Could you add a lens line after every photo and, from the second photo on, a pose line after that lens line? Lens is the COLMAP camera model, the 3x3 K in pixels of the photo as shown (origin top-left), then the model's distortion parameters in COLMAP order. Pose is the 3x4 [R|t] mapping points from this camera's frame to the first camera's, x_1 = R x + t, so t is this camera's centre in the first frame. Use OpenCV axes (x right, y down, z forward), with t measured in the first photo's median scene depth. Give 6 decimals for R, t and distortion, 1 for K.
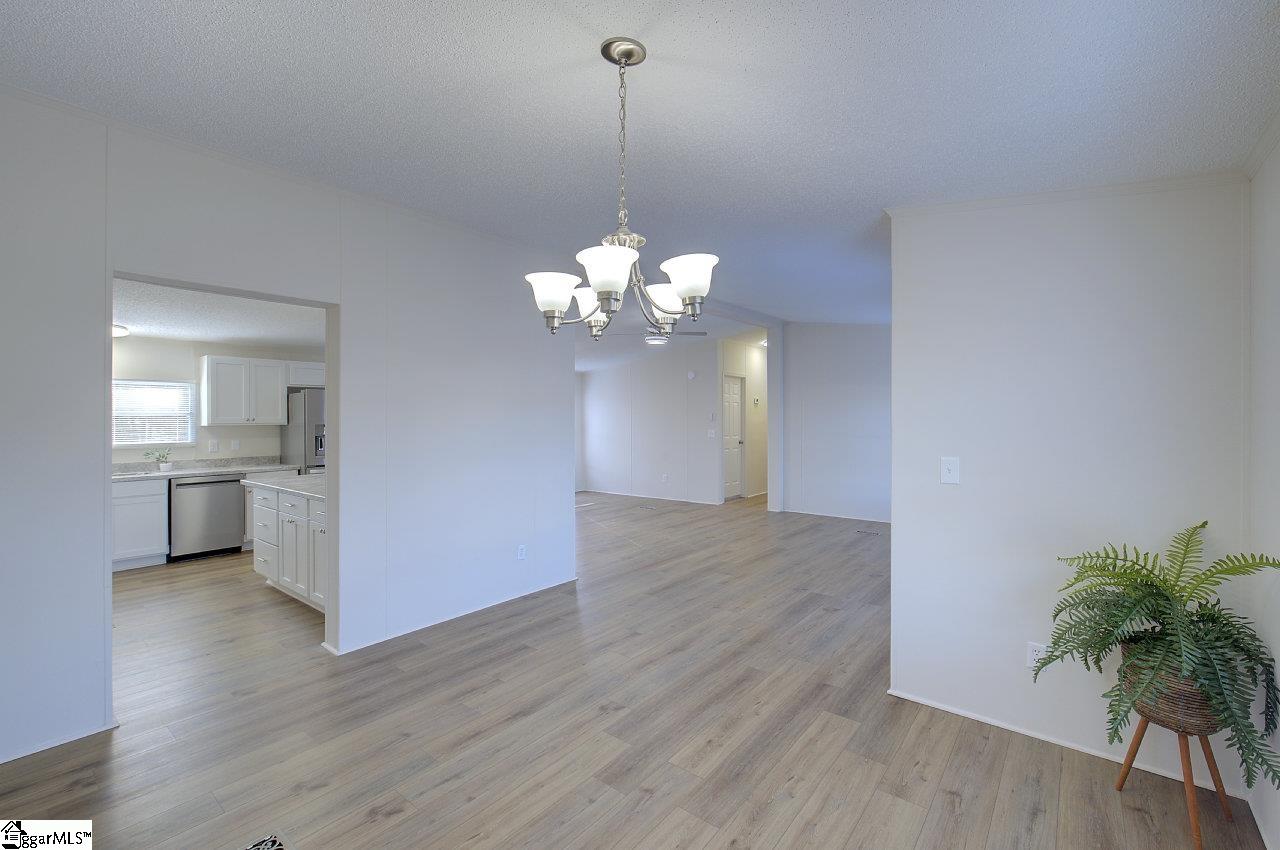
lens RADIAL K [[548.2, 0, 653.3], [0, 548.2, 418.8], [0, 0, 1]] dist [-0.008602, 0.002928]
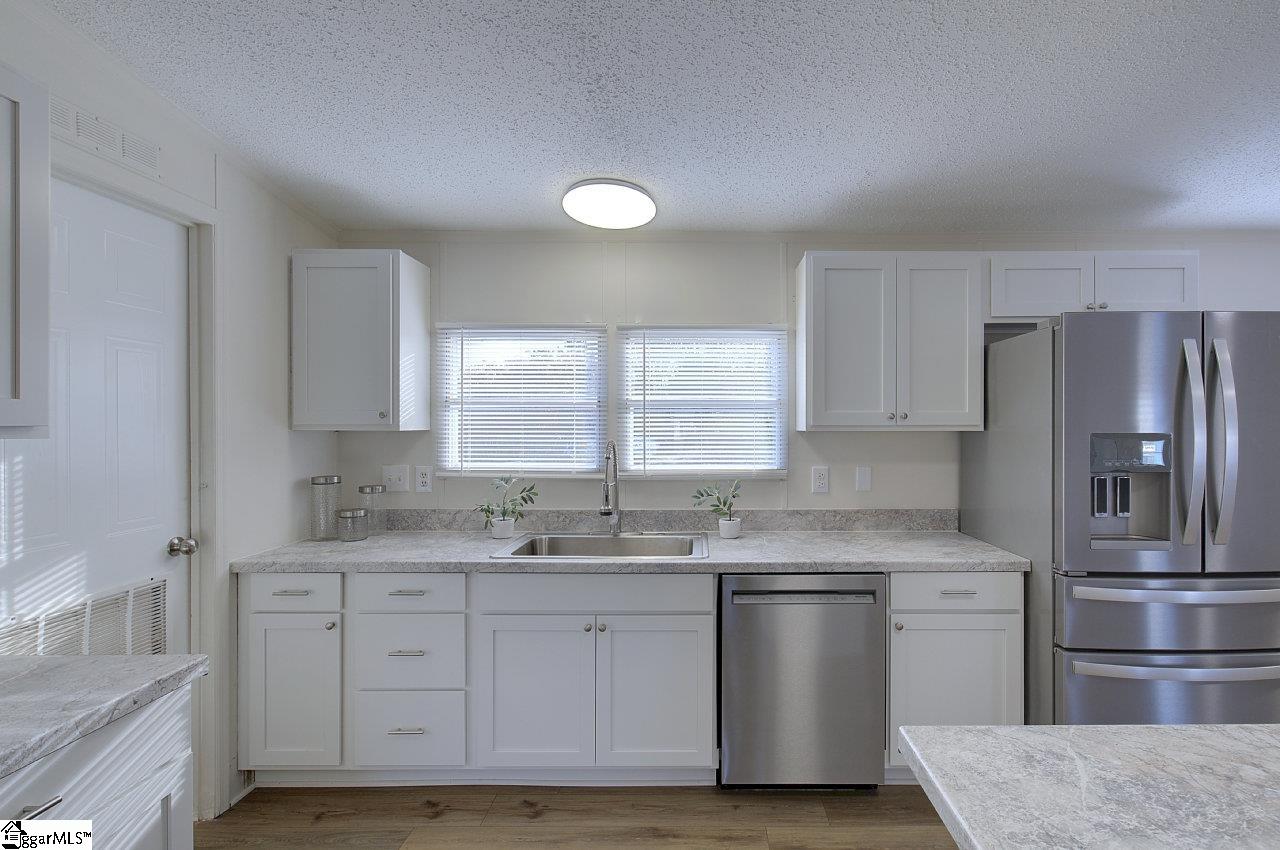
lens RADIAL K [[600.4, 0, 702.1], [0, 600.4, 425.6], [0, 0, 1]] dist [-0.002209, 0.000468]
pose [[0.621264, 0.010831, -0.783527, -0.511337], [-0.003910, 0.999935, 0.010722, 0.004009], [0.783592, -0.003598, 0.621265, 0.655658]]
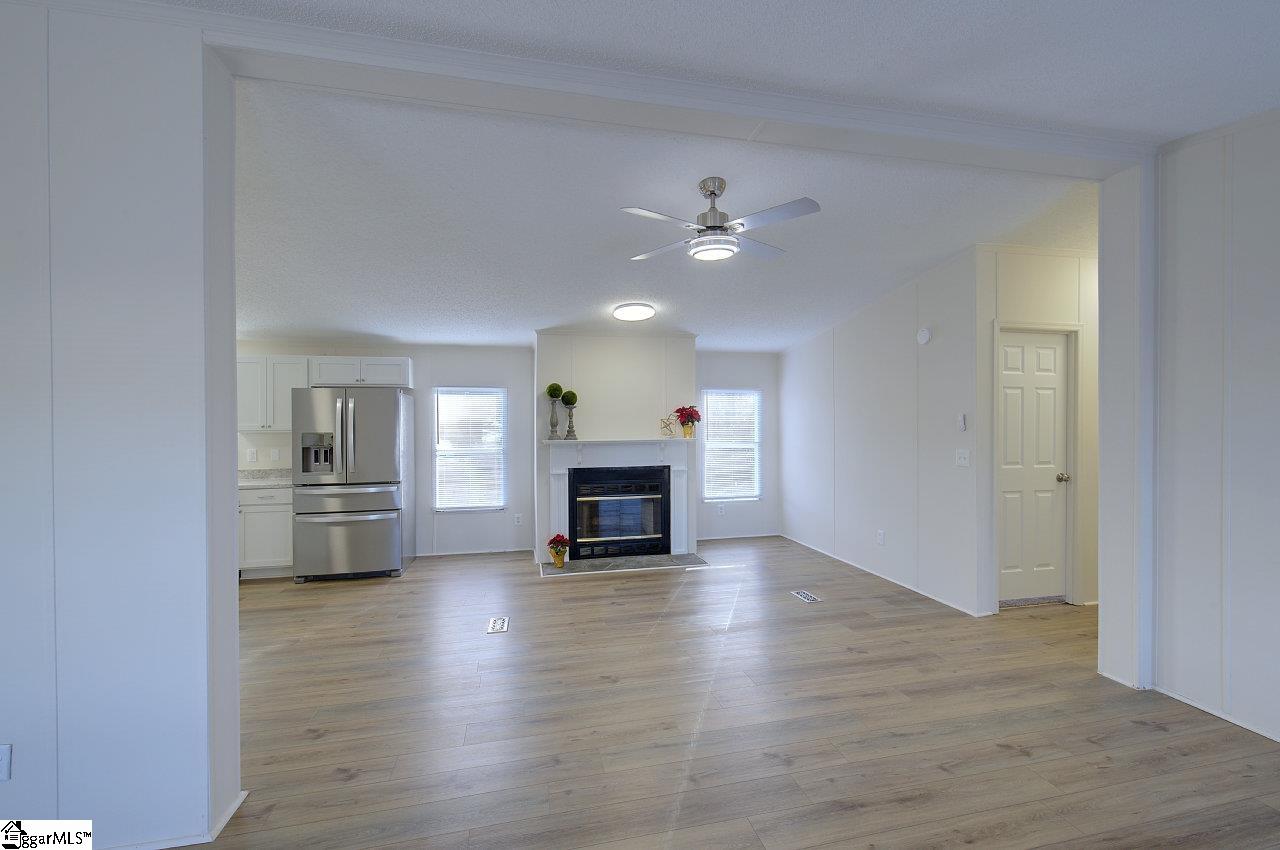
lens RADIAL K [[548.2, 0, 641.1], [0, 548.2, 430.8], [0, 0, 1]] dist [-0.008602, 0.002928]
pose [[0.782586, 0.007679, -0.622496, 0.267095], [0.000972, 0.999908, 0.013557, -0.003218], [0.622542, -0.011215, 0.782506, 0.706620]]
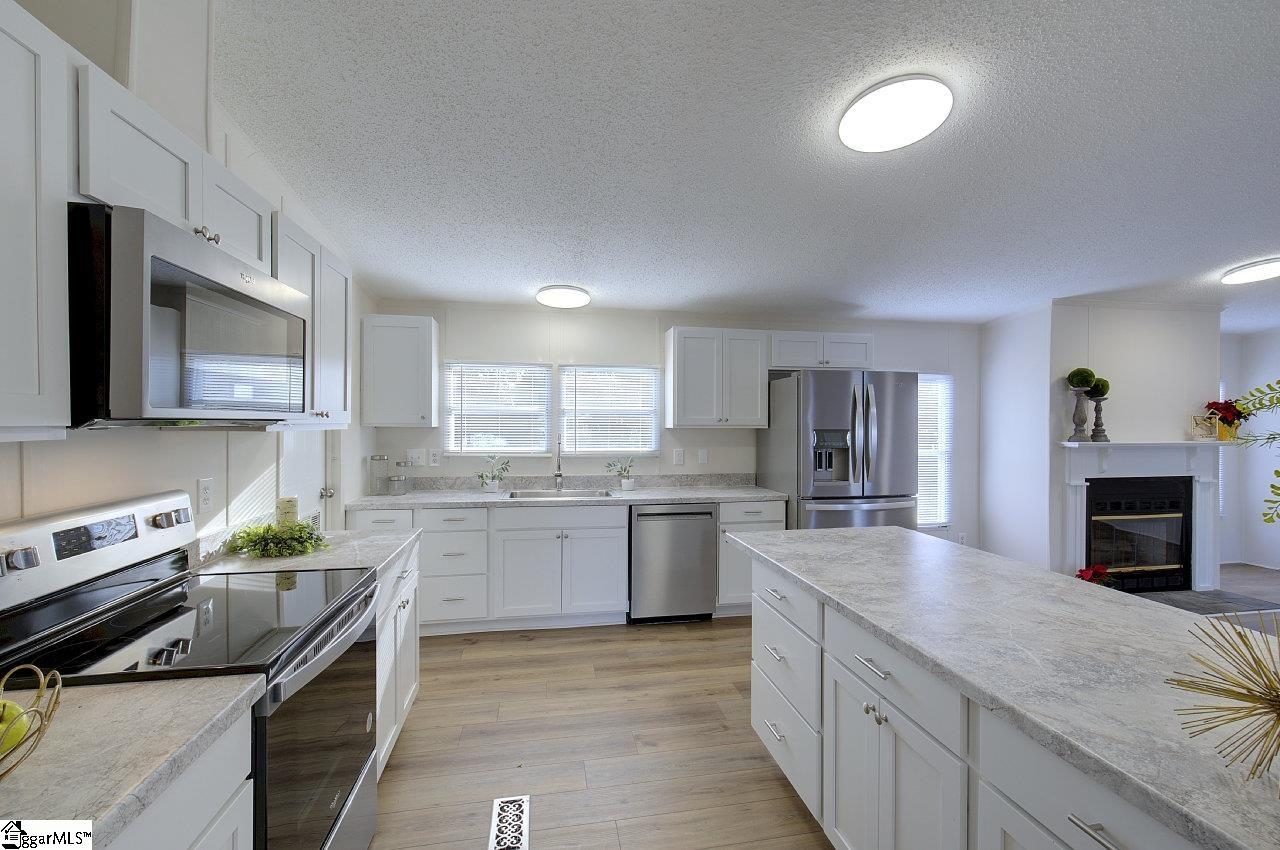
lens RADIAL K [[548.2, 0, 646.7], [0, 548.2, 426.0], [0, 0, 1]] dist [-0.008602, 0.002928]
pose [[0.755093, 0.015168, -0.655442, -0.375237], [-0.010289, 0.999883, 0.011286, 0.002283], [0.655536, -0.001778, 0.755162, 0.439726]]
